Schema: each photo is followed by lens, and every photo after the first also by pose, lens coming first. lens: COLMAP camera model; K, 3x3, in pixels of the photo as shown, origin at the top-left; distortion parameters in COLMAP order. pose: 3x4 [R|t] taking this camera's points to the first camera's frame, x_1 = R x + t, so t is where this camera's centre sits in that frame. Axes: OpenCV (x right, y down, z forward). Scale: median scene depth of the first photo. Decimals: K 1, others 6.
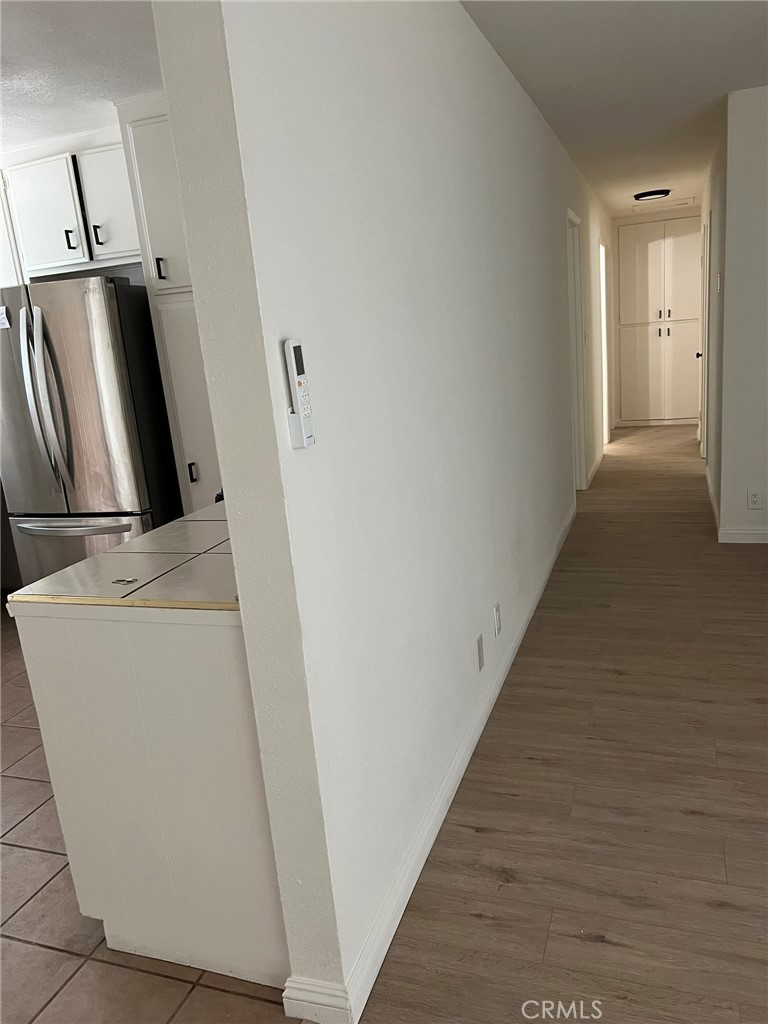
lens RADIAL K [[759.6, 0, 384.0], [0, 759.6, 522.8], [0, 0, 1]] dist [0.041324, -0.061823]
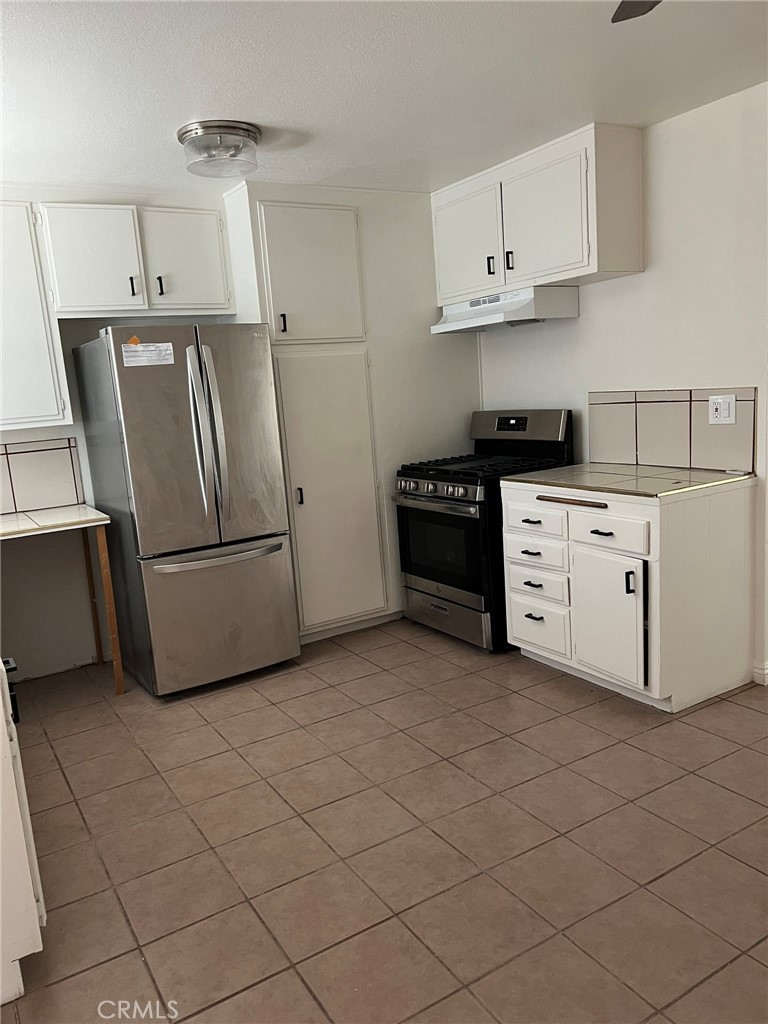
lens RADIAL K [[759.3, 0, 374.8], [0, 759.3, 519.8], [0, 0, 1]] dist [0.054196, -0.070941]
pose [[0.634256, -0.092137, 0.767613, -1.085743], [0.206272, 0.977050, -0.053160, 0.055516], [-0.745098, 0.192054, 0.638705, 0.186077]]
